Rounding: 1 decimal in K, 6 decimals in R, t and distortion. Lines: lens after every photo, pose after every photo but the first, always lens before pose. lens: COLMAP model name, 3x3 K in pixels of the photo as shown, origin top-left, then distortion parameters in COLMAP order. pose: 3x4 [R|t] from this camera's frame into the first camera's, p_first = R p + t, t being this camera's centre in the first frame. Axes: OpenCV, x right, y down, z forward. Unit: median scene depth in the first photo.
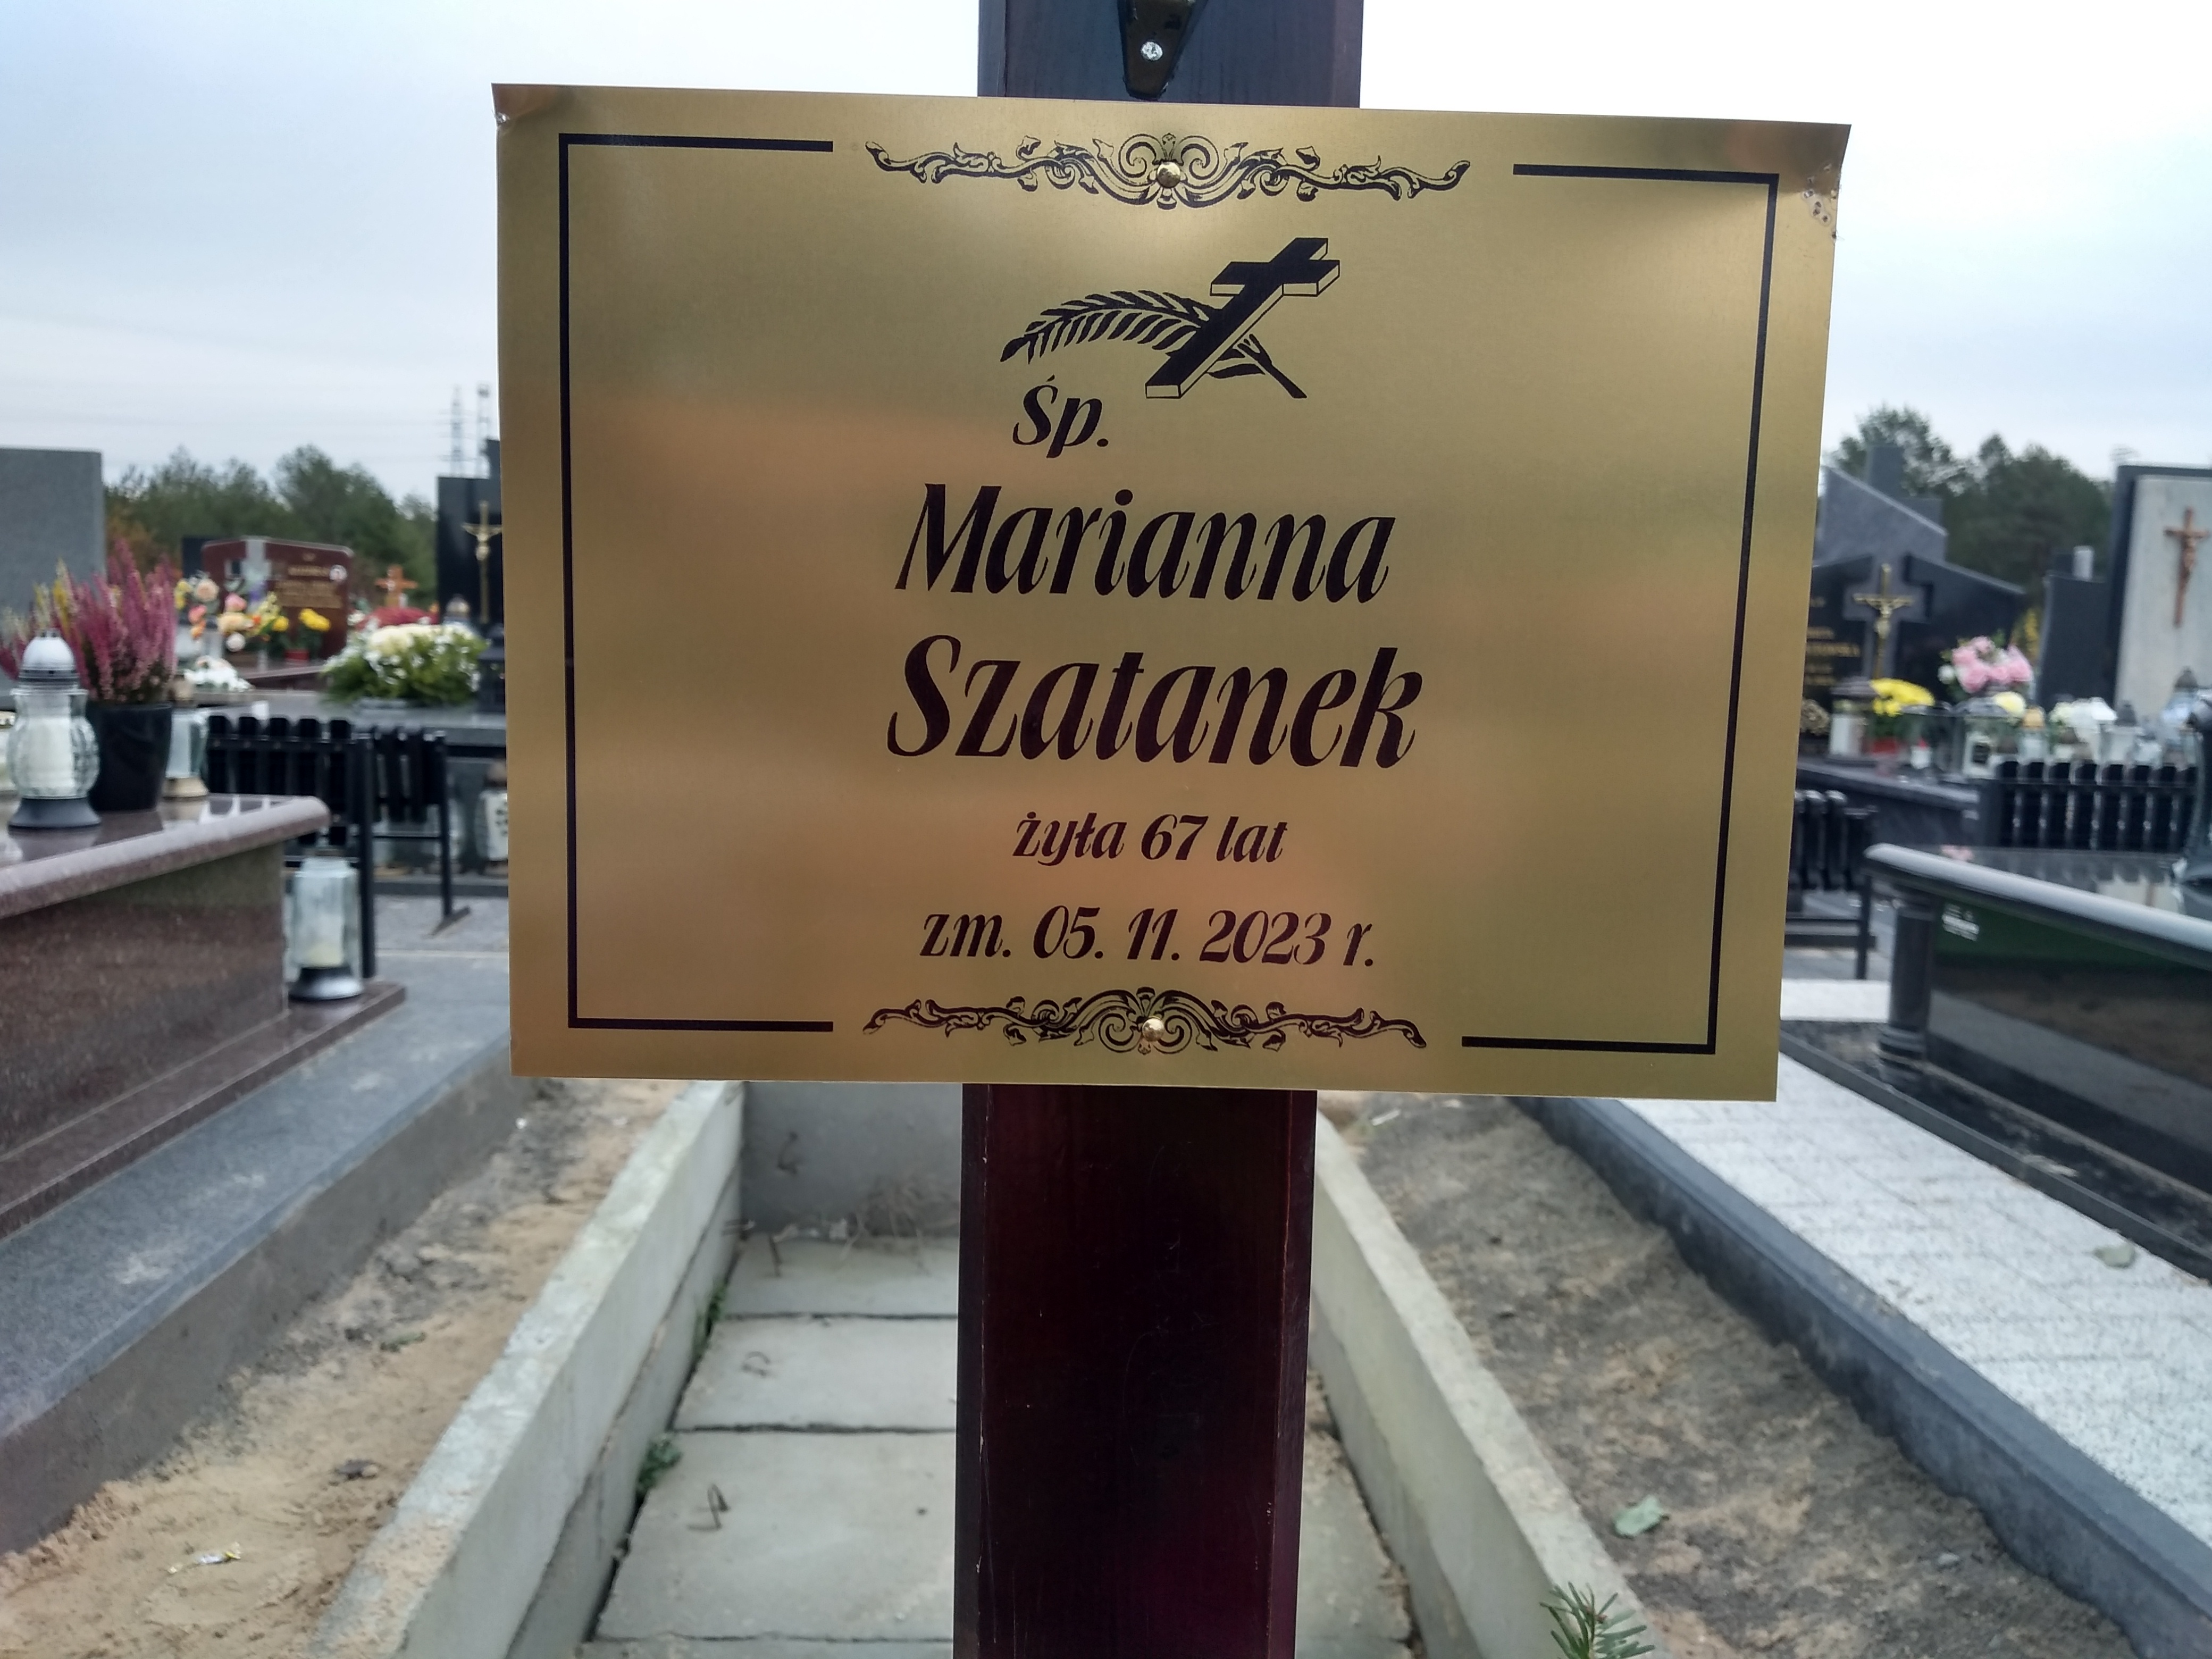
lens RADIAL K [[1705.7, 0, 1103.7], [0, 1705.7, 829.6], [0, 0, 1]] dist [-0.008274, -0.002021]
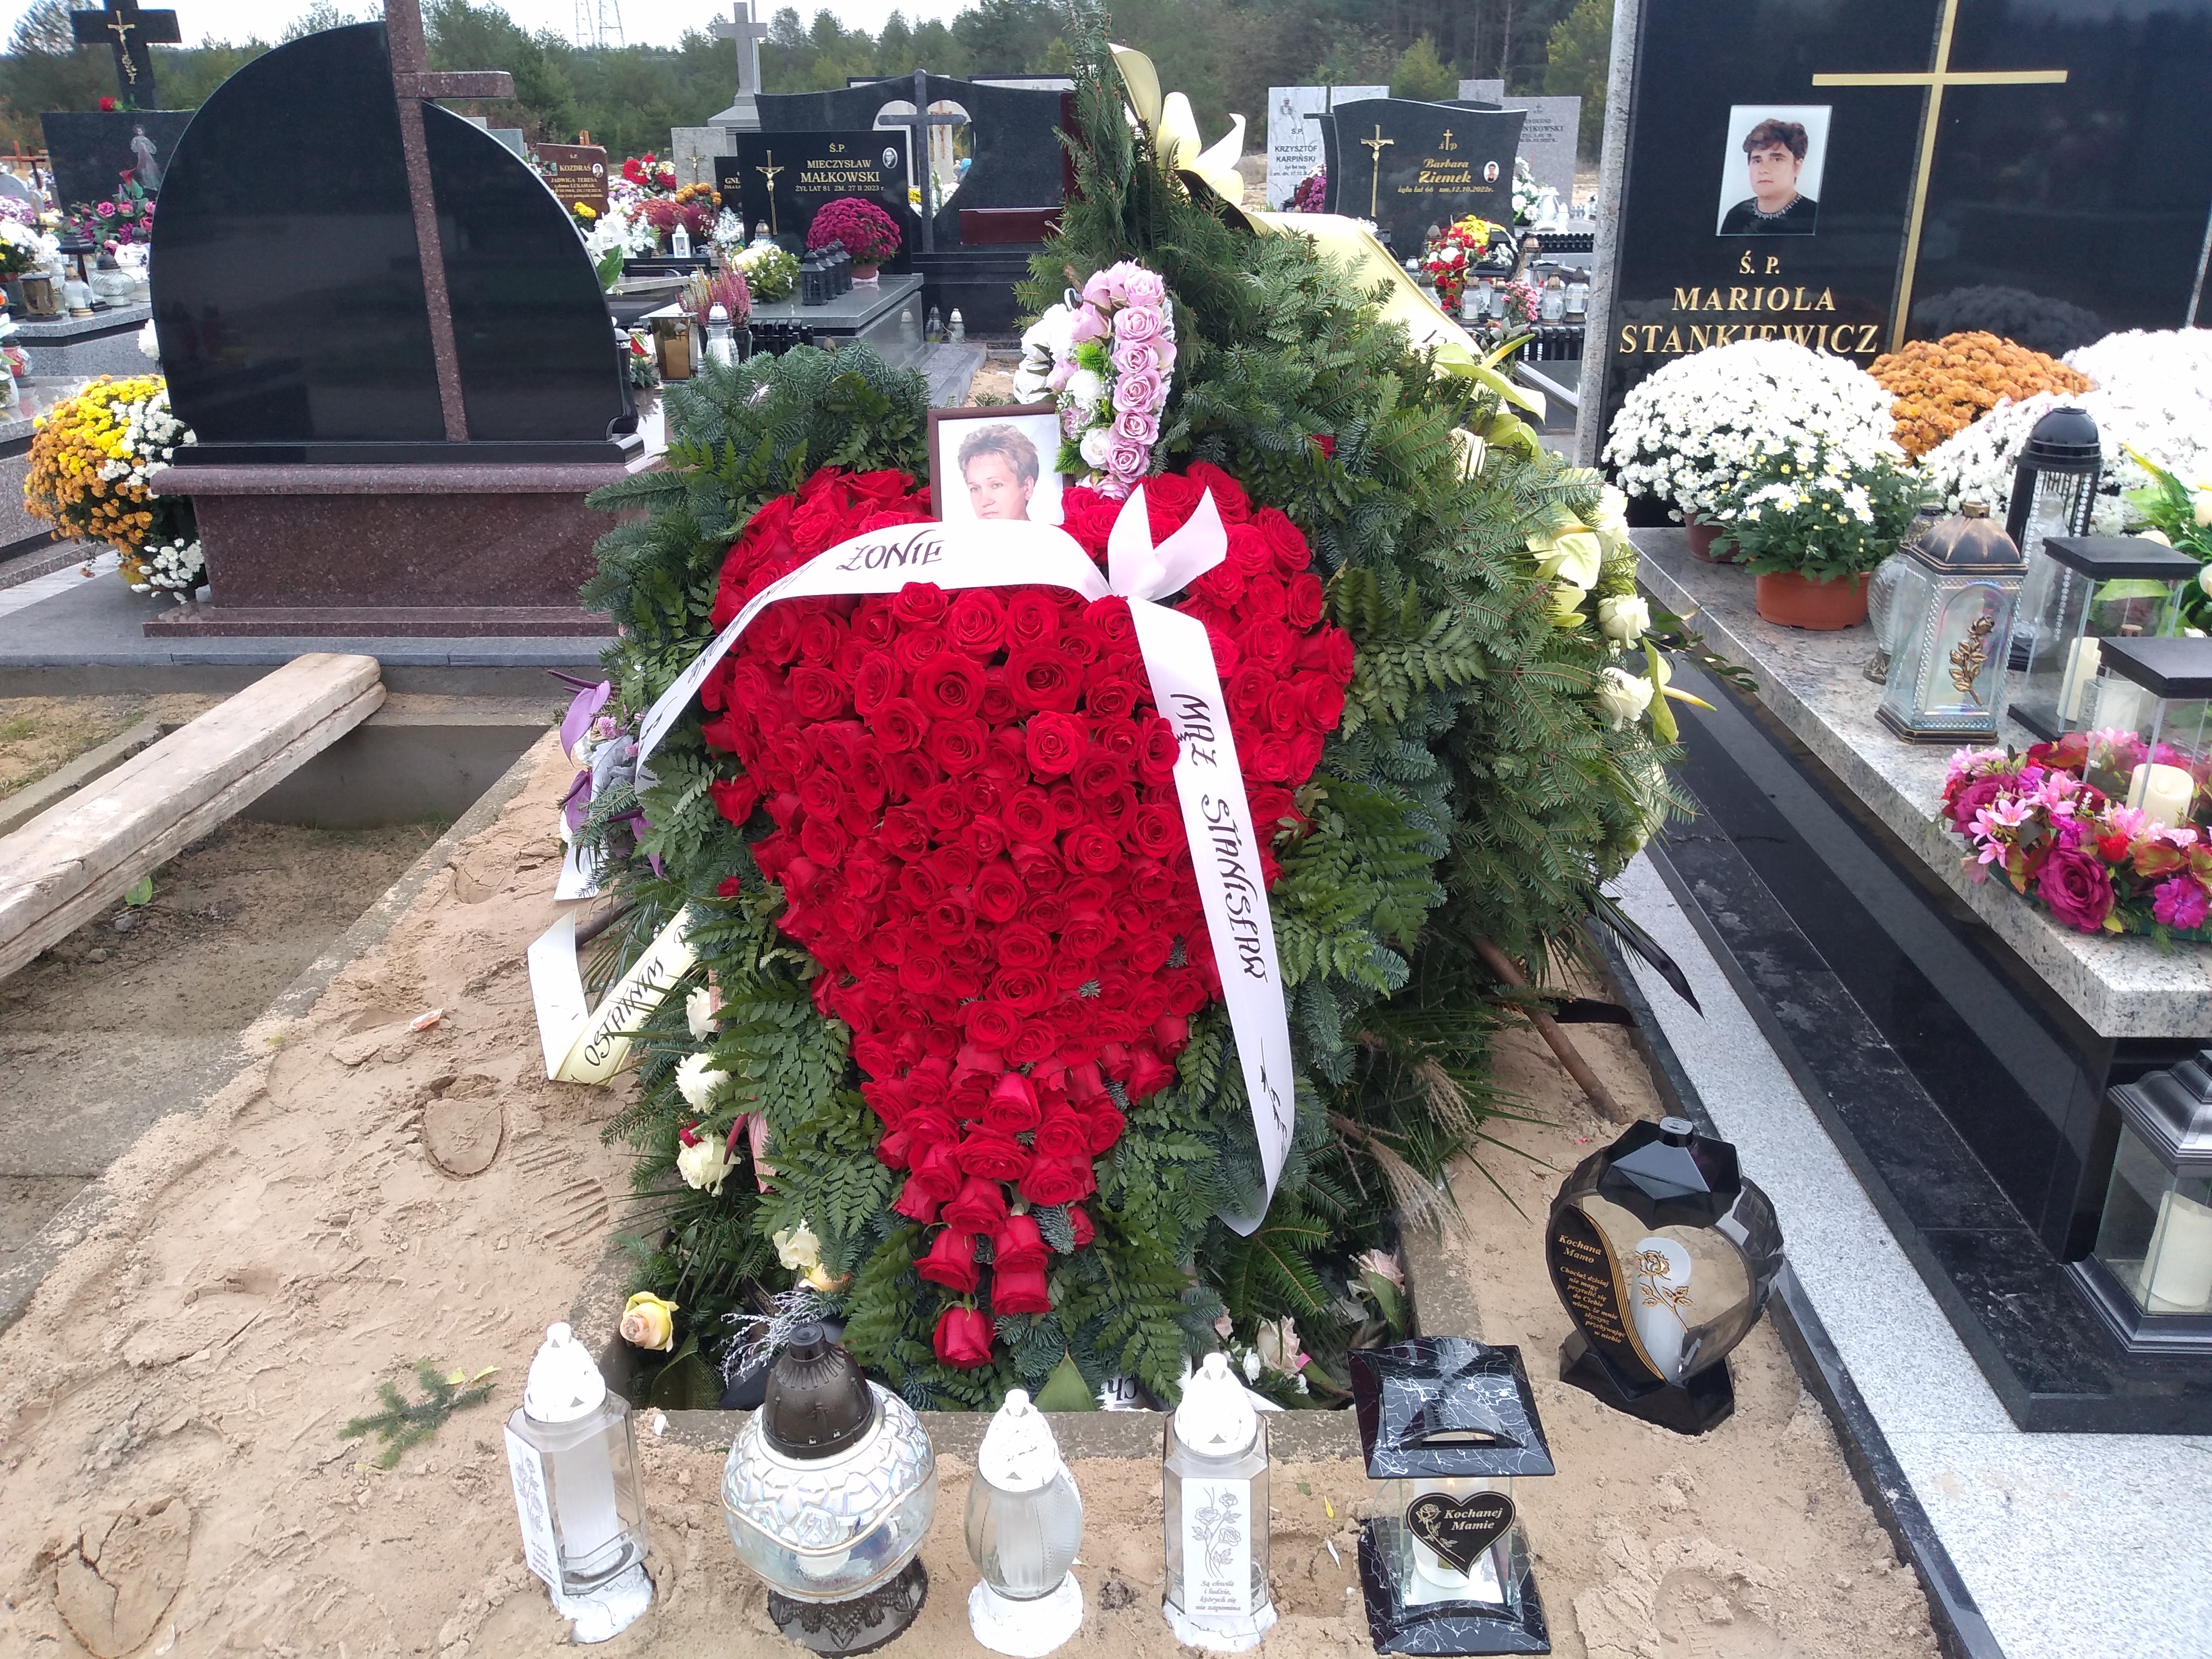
lens RADIAL K [[1705.7, 0, 1105.9], [0, 1705.7, 829.3], [0, 0, 1]] dist [-0.008274, -0.002021]
pose [[0.995716, -0.007003, -0.092200, 0.075957], [0.031310, 0.963759, 0.264931, -0.007268], [0.087004, -0.266683, 0.959849, -0.692534]]
